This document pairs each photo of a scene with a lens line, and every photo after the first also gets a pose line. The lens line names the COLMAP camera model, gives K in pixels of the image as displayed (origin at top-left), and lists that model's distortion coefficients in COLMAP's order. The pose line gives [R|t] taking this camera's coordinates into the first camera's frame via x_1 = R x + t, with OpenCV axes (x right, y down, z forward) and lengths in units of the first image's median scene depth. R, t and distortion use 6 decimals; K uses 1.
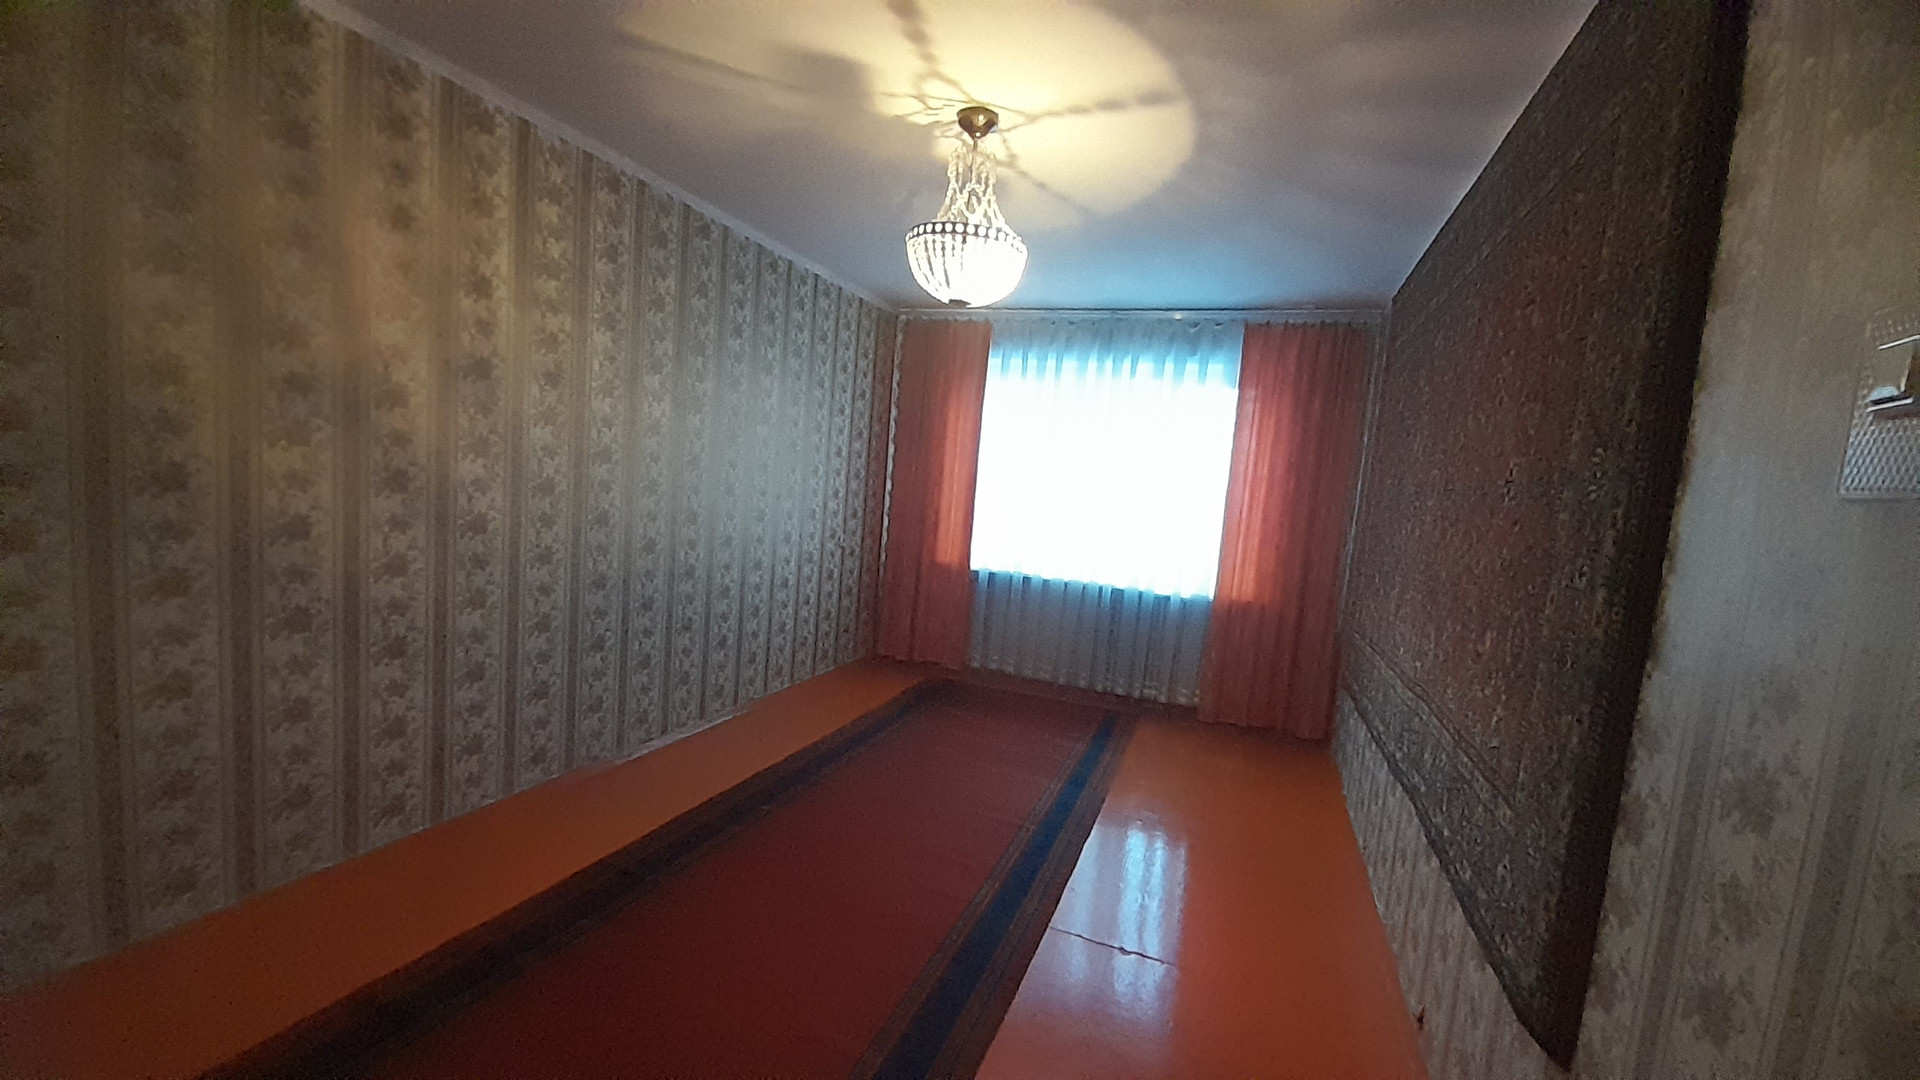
lens RADIAL K [[755.0, 0, 950.8], [0, 755.0, 544.1], [0, 0, 1]] dist [0.003561, -0.008078]
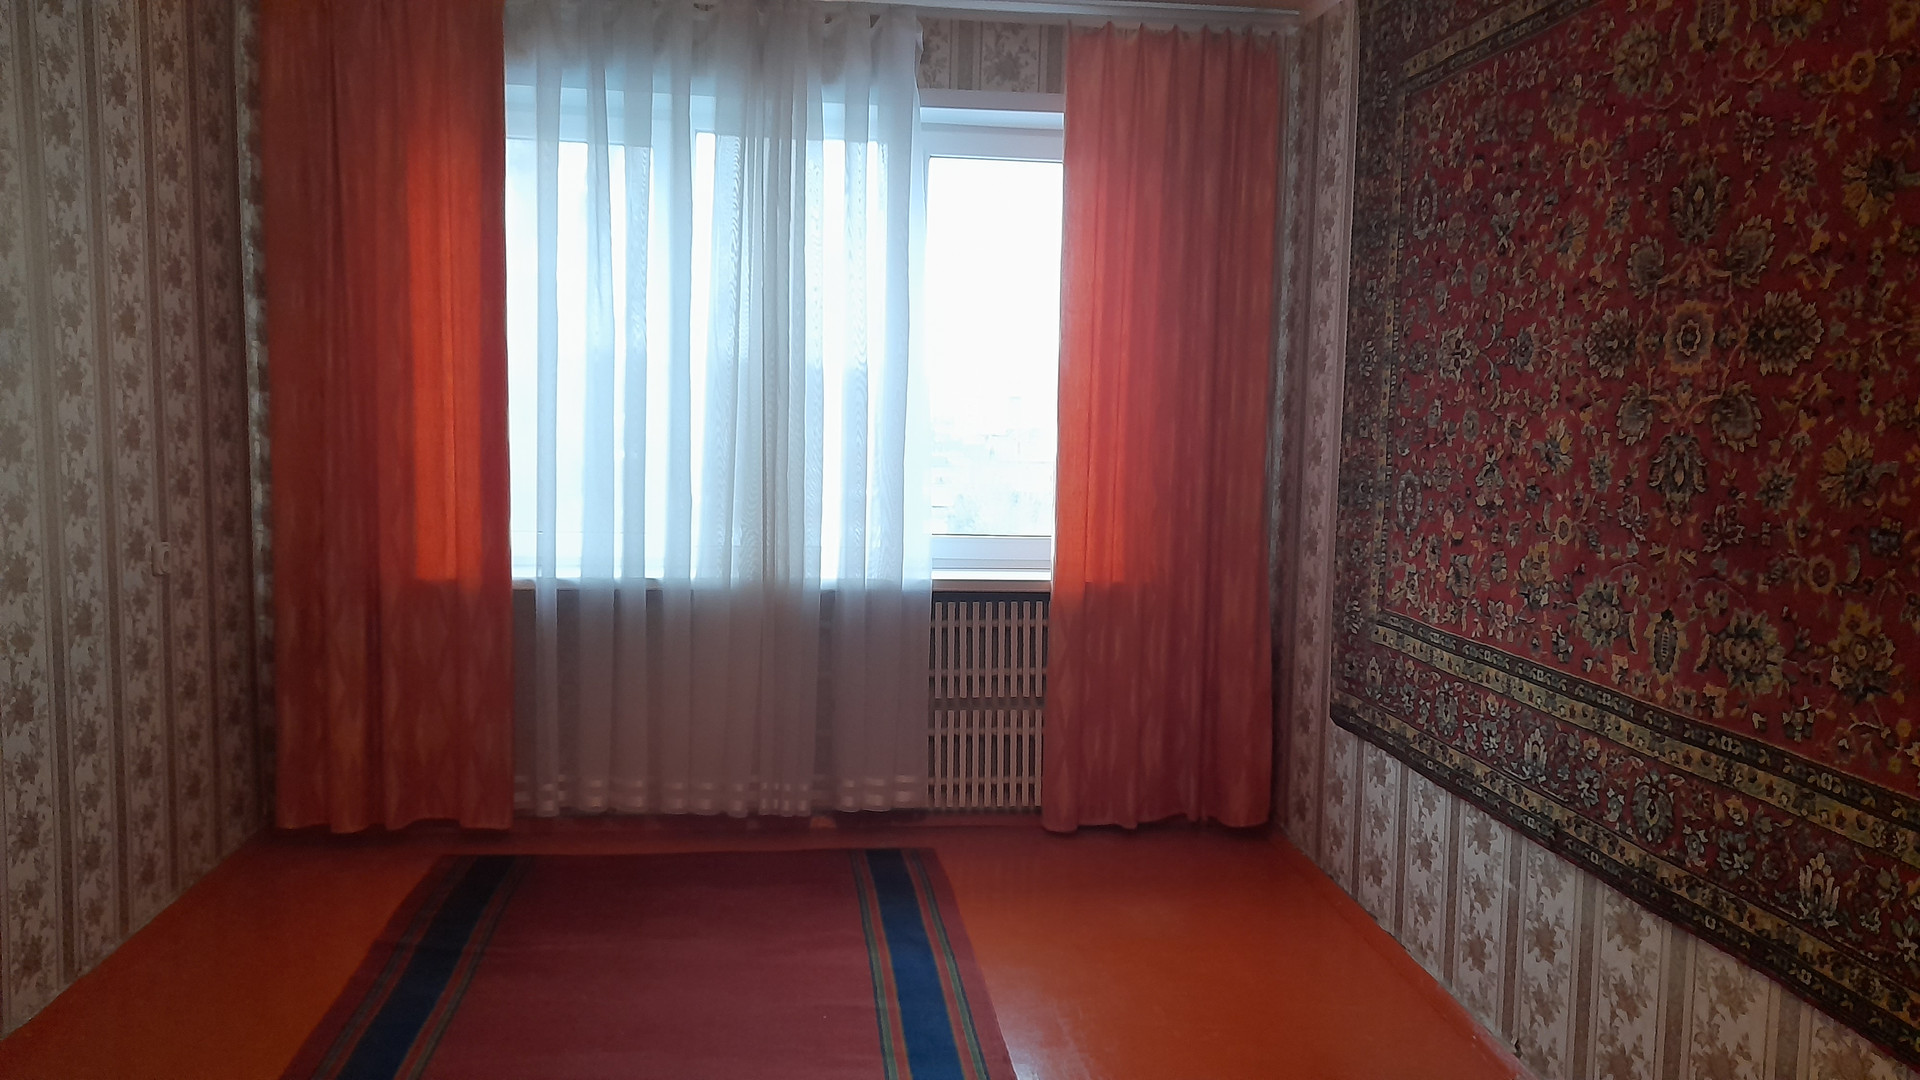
lens RADIAL K [[1384.2, 0, 964.3], [0, 1384.2, 523.0], [0, 0, 1]] dist [0.055878, -0.046228]
pose [[0.880835, -0.109119, 0.460676, -0.113726], [0.094820, 0.994021, 0.054151, -0.022584], [-0.463831, -0.004017, 0.885915, 0.205285]]
